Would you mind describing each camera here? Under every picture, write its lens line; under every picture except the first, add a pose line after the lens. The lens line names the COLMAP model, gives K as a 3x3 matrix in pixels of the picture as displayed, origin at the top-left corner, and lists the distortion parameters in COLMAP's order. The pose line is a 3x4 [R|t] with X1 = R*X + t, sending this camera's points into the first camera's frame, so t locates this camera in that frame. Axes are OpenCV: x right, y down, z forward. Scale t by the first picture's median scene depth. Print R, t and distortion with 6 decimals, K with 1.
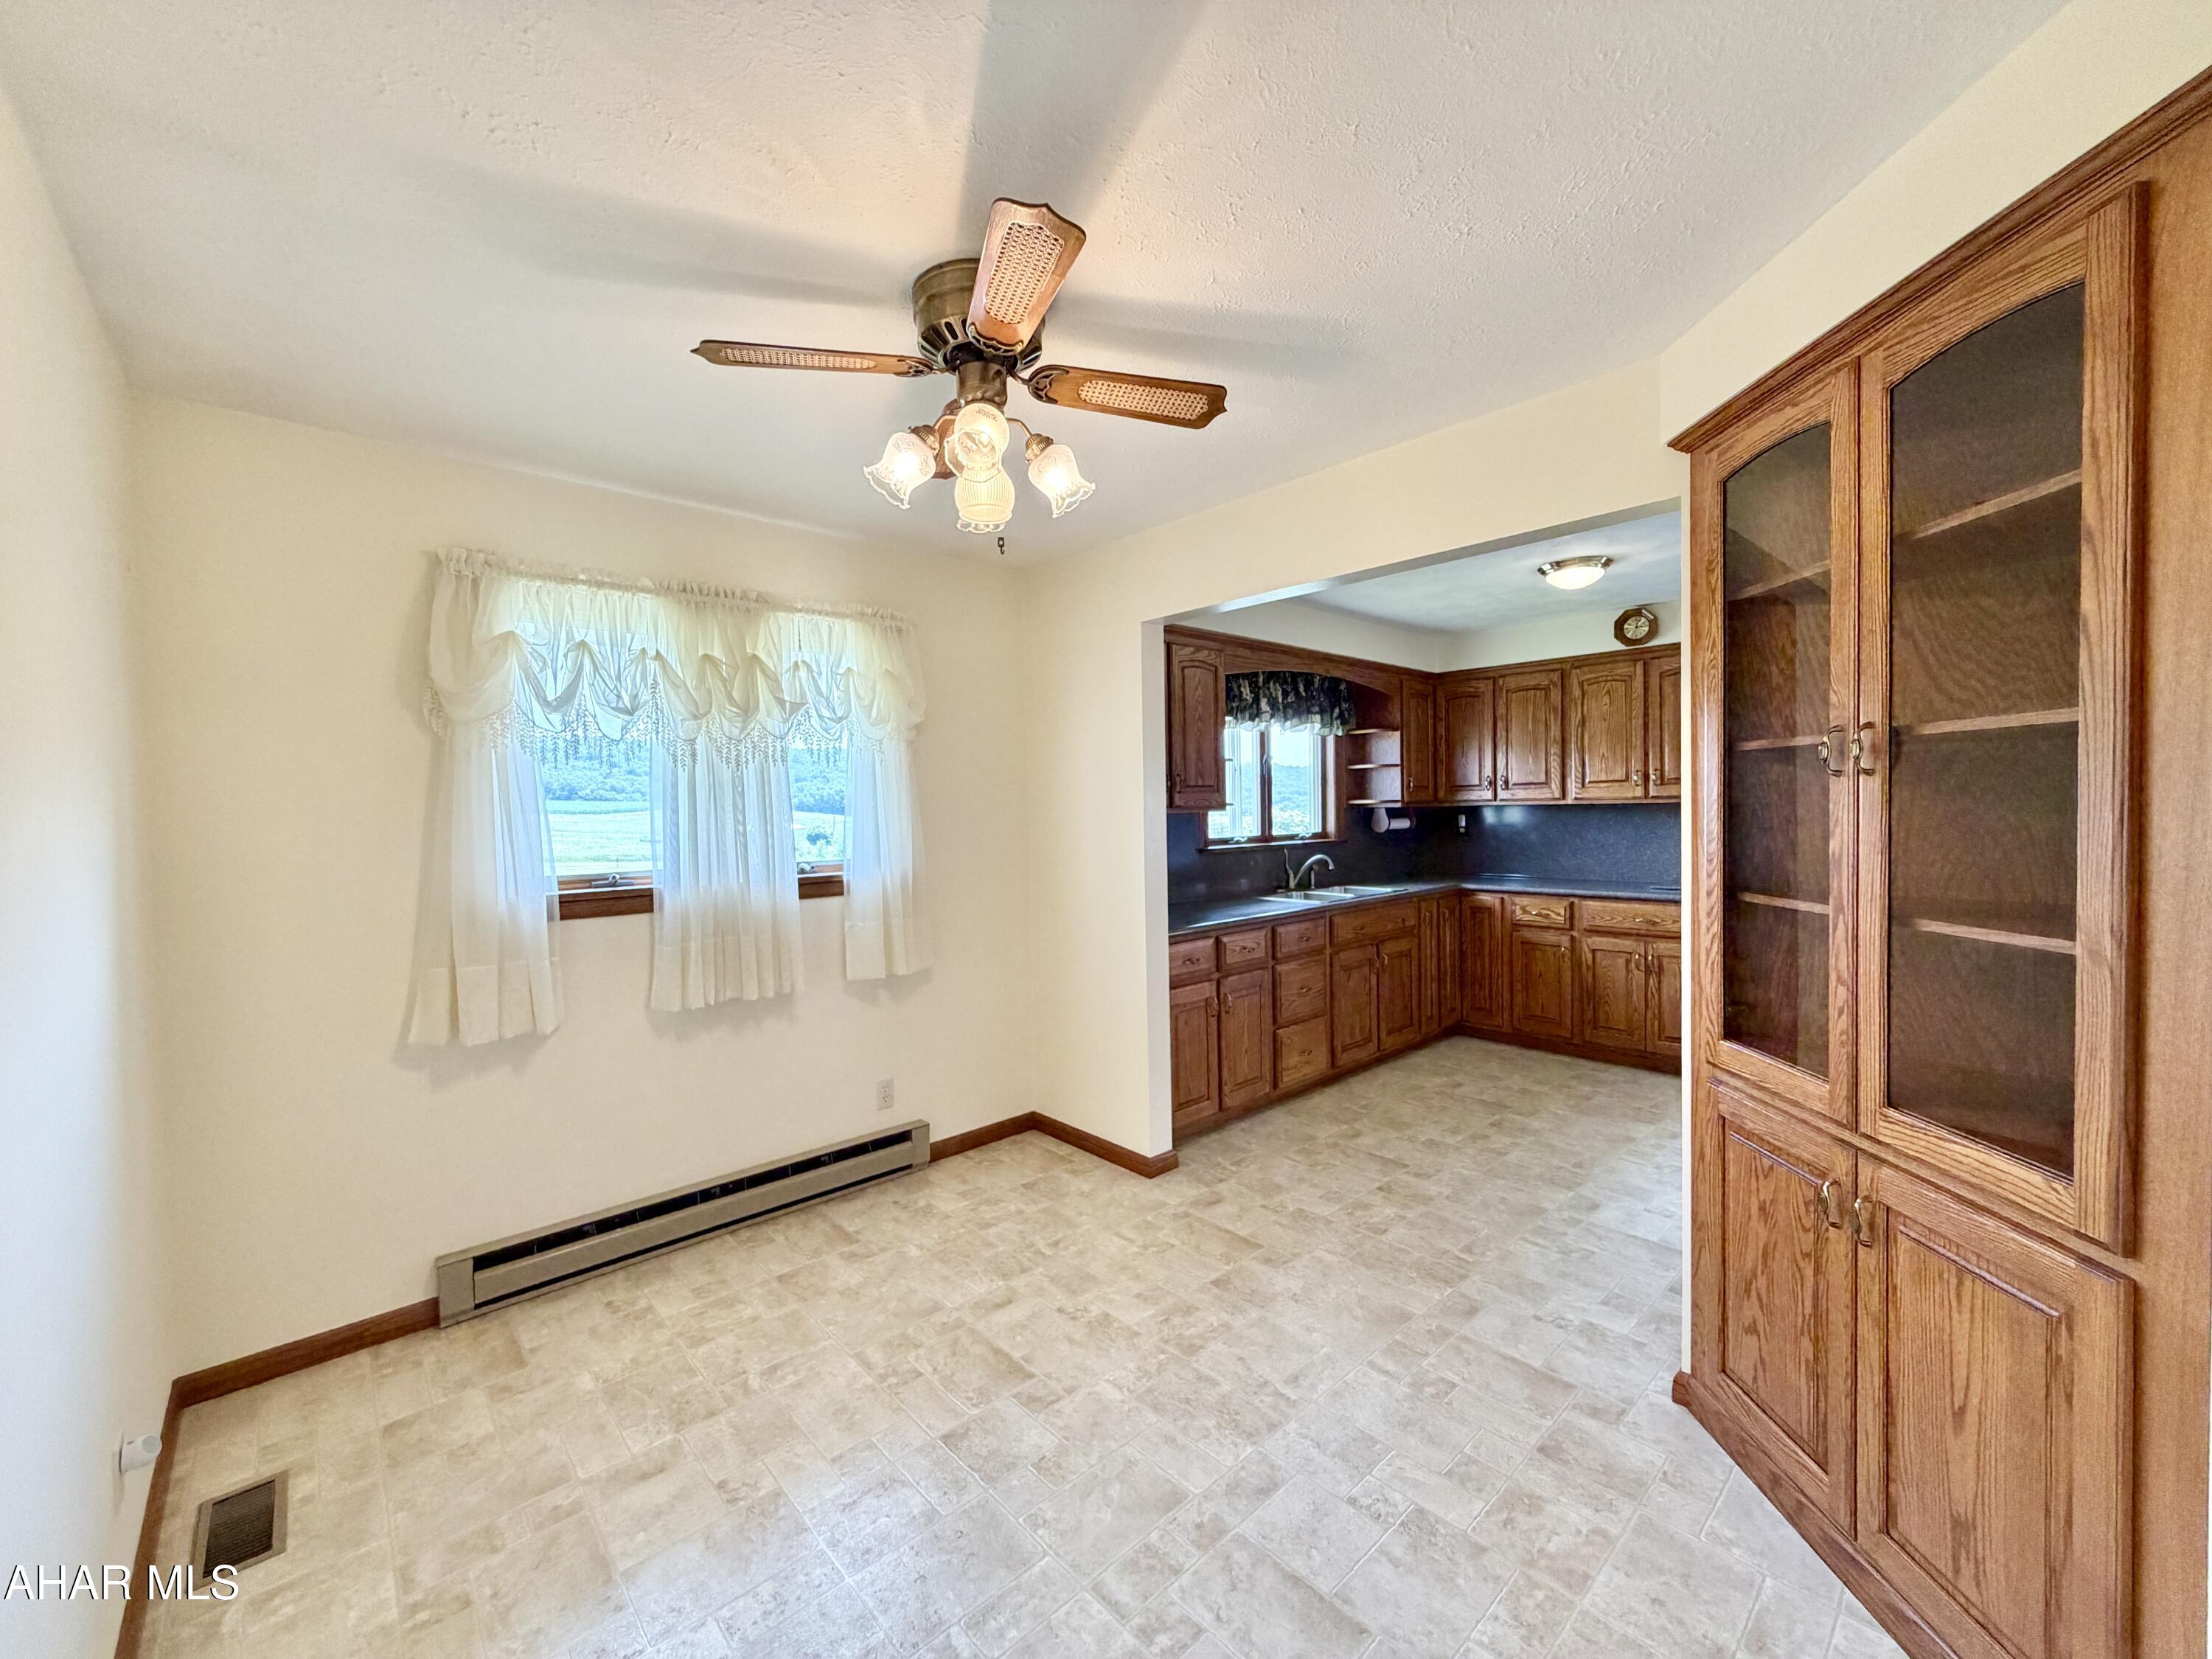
lens RADIAL K [[879.9, 0, 1098.1], [0, 879.9, 830.4], [0, 0, 1]] dist [0.000896, -0.000261]
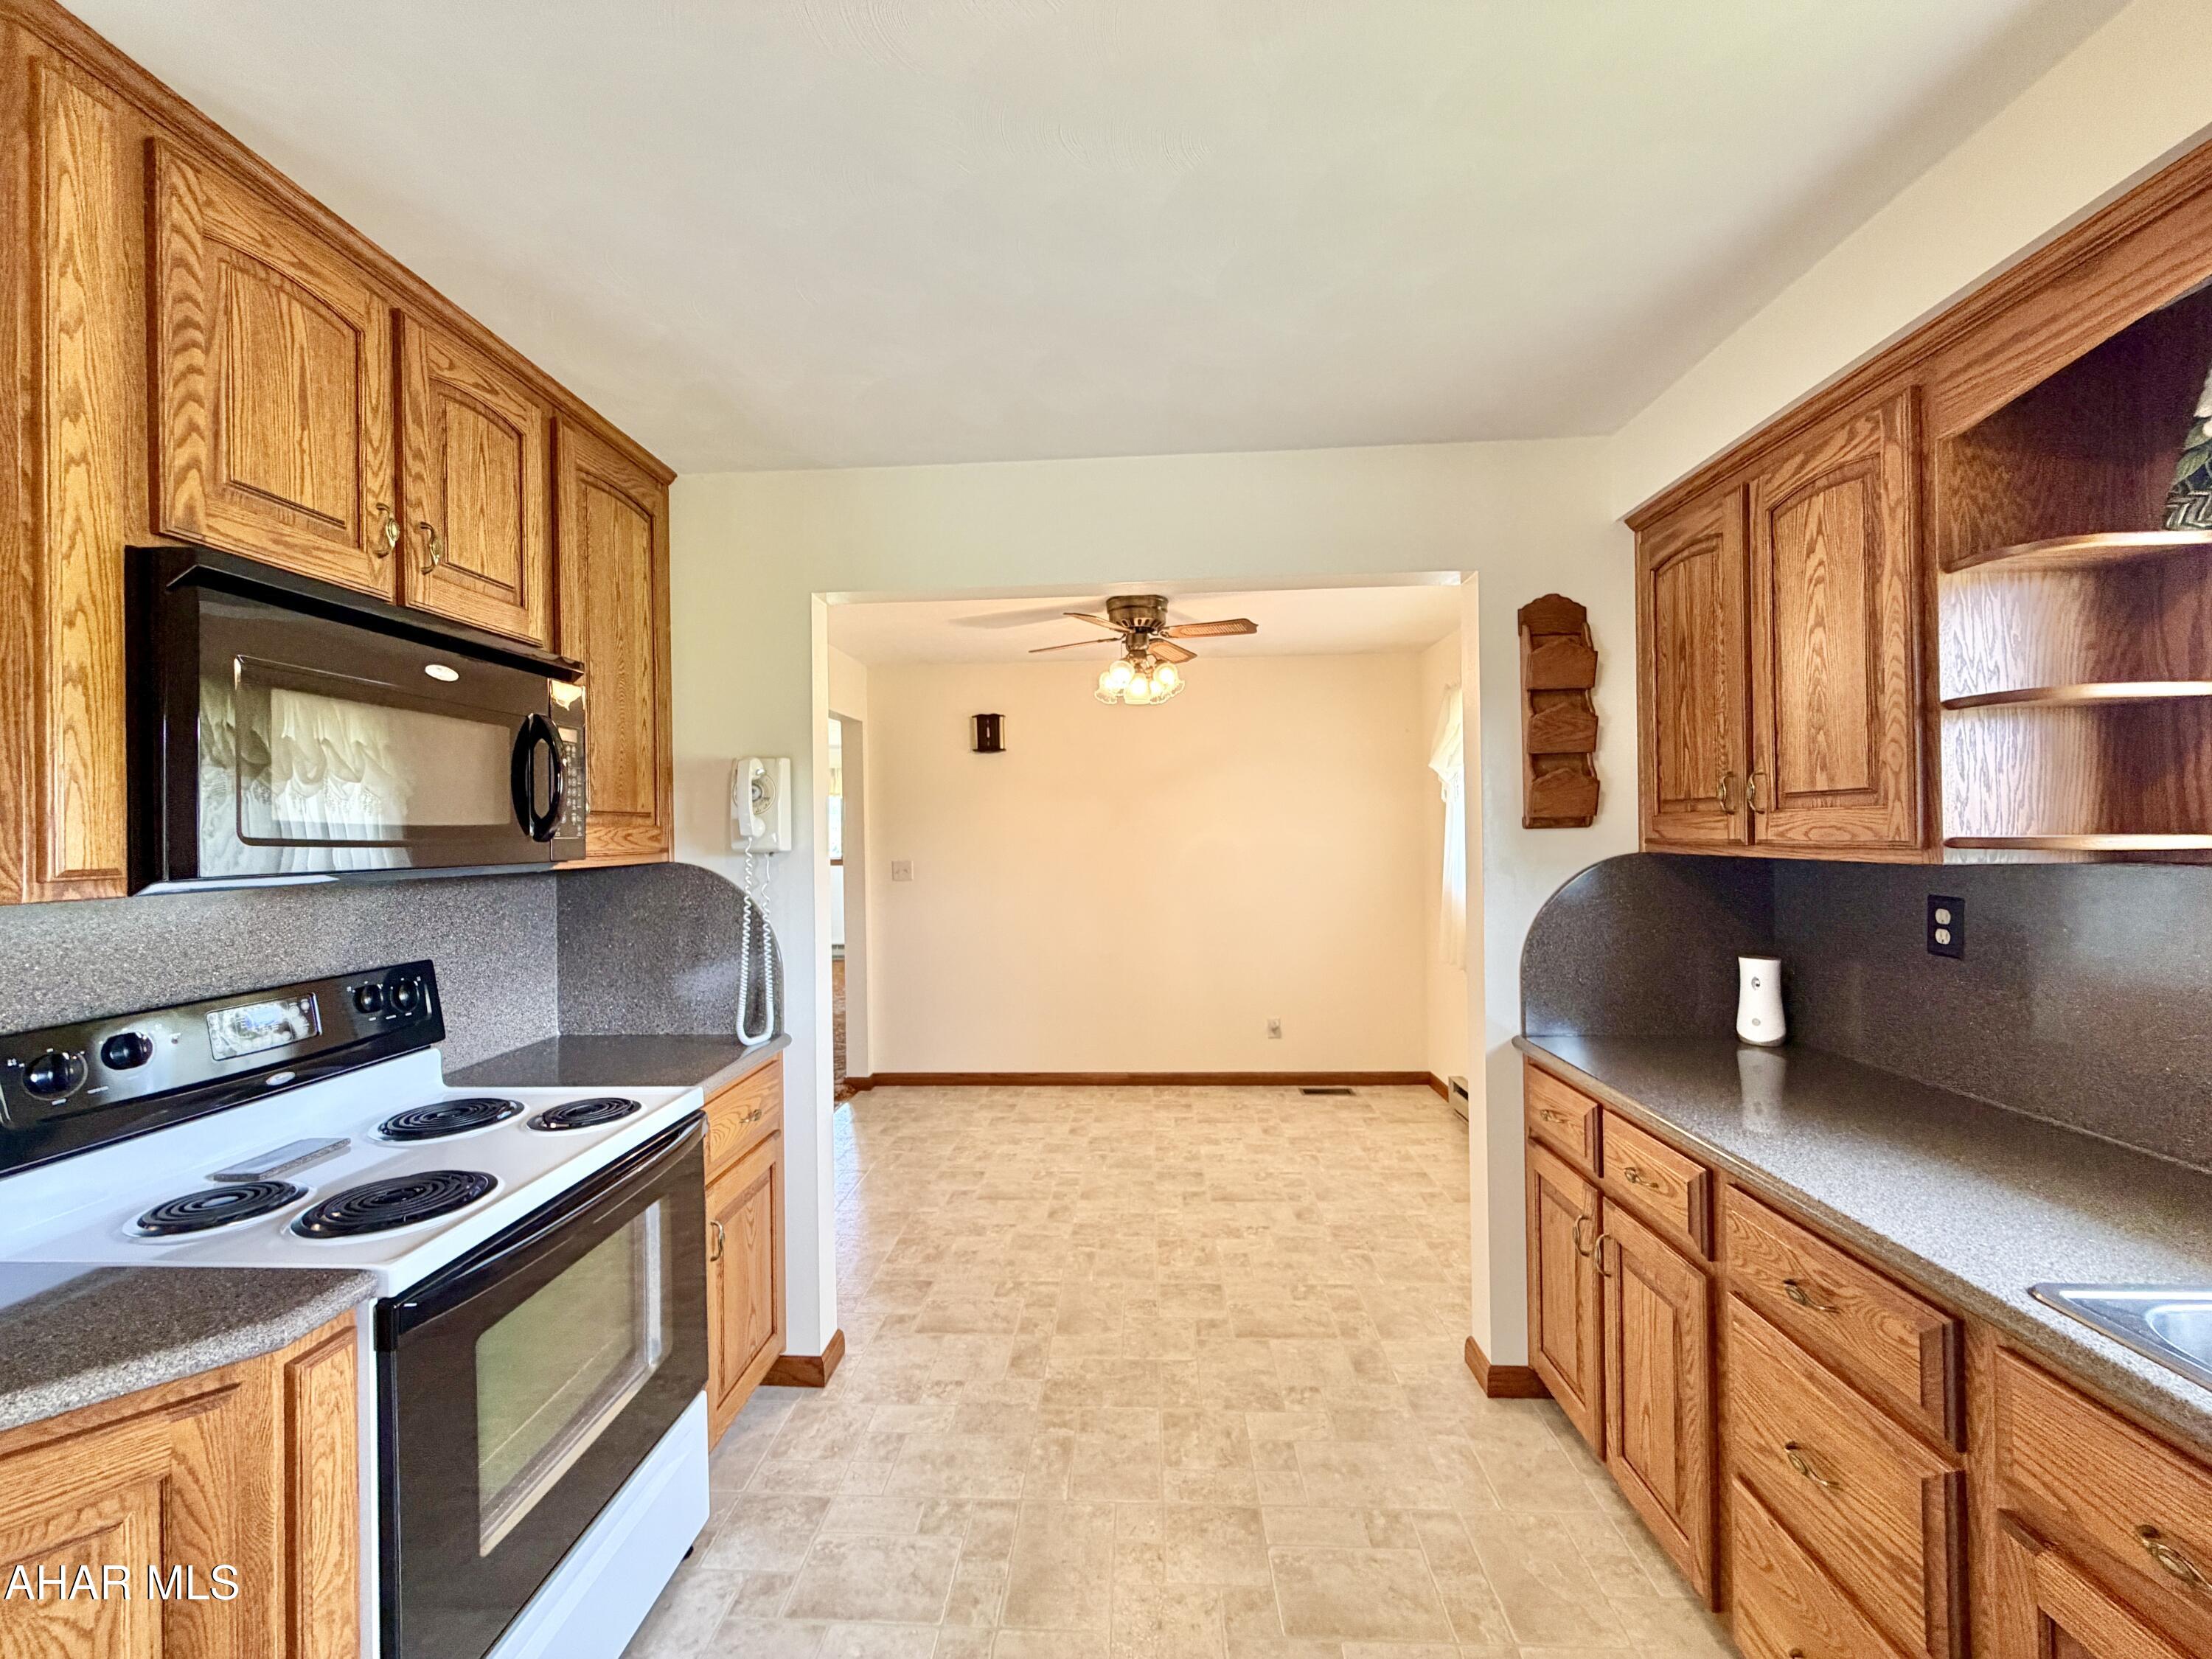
lens RADIAL K [[879.9, 0, 1103.2], [0, 879.9, 834.5], [0, 0, 1]] dist [0.000896, -0.000261]
pose [[-0.706181, 0.029201, -0.707429, 0.554186], [0.008549, 0.999428, 0.032720, -0.042510], [0.707980, 0.017059, -0.706027, 0.939615]]
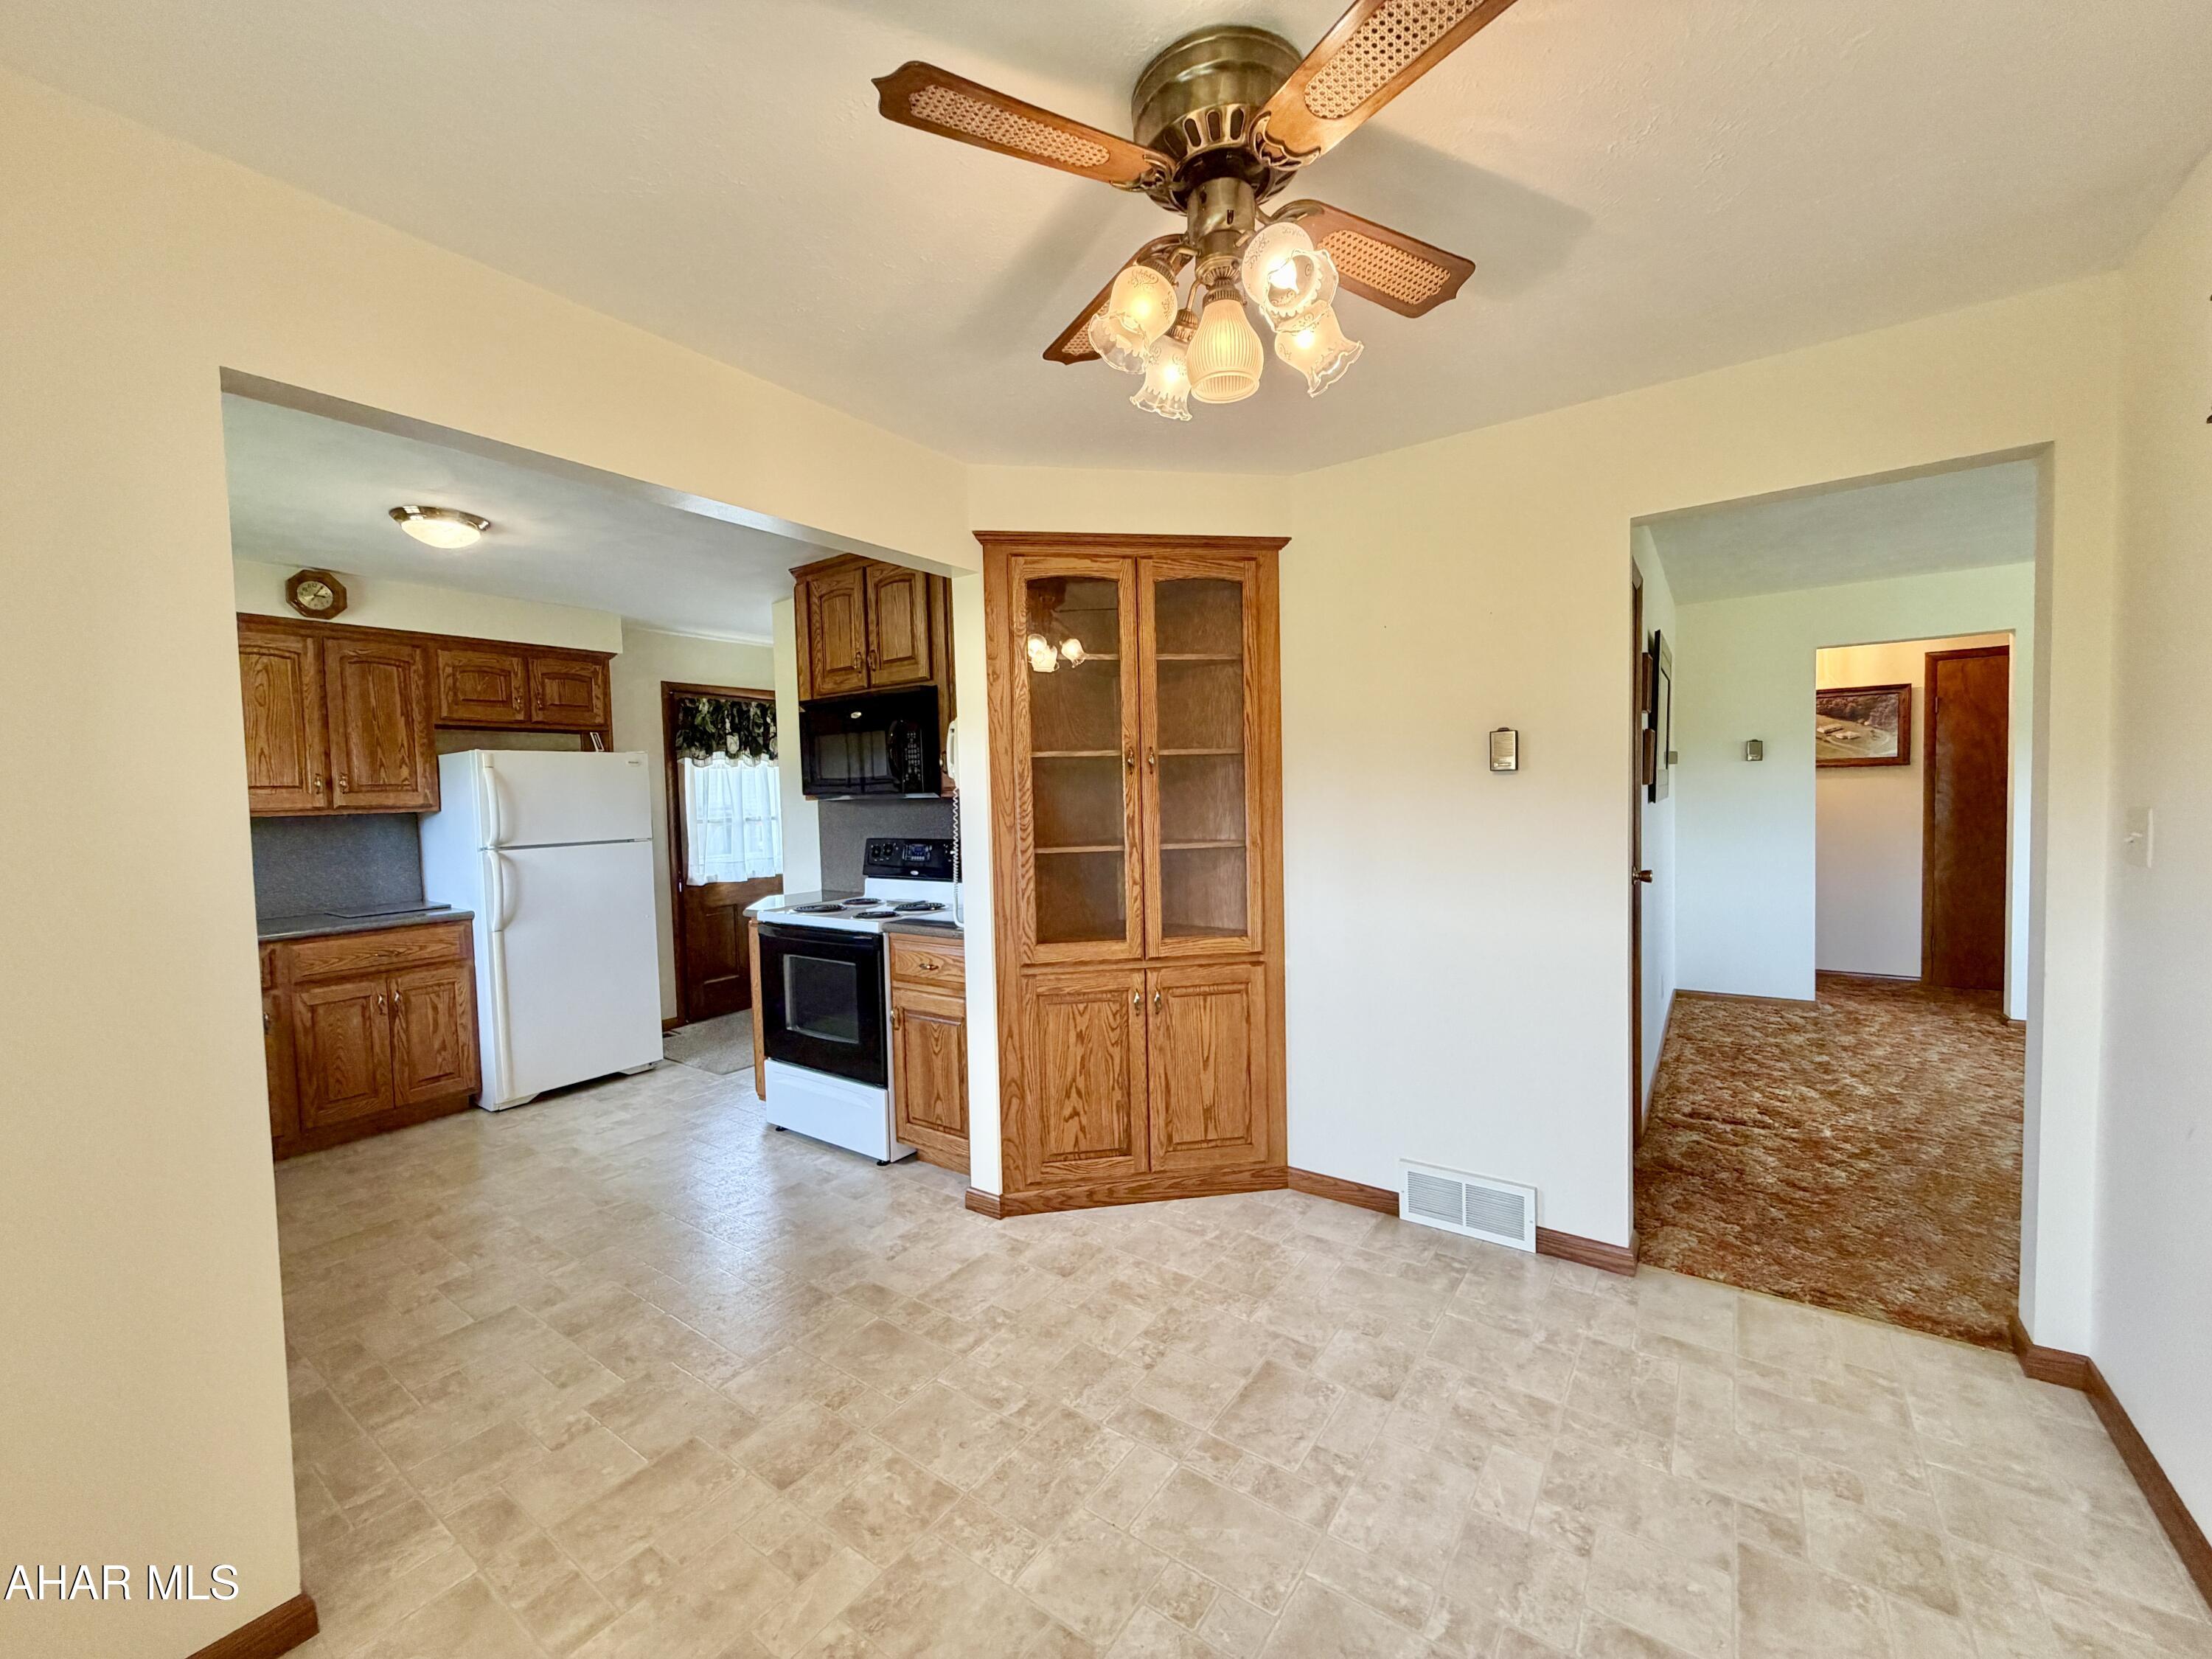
lens RADIAL K [[879.9, 0, 1101.1], [0, 879.9, 829.8], [0, 0, 1]] dist [0.000896, -0.000261]
pose [[-0.215698, -0.017396, 0.976305, -0.331487], [0.056823, 0.997923, 0.030335, -0.001364], [-0.974805, 0.062020, -0.214262, 0.498181]]
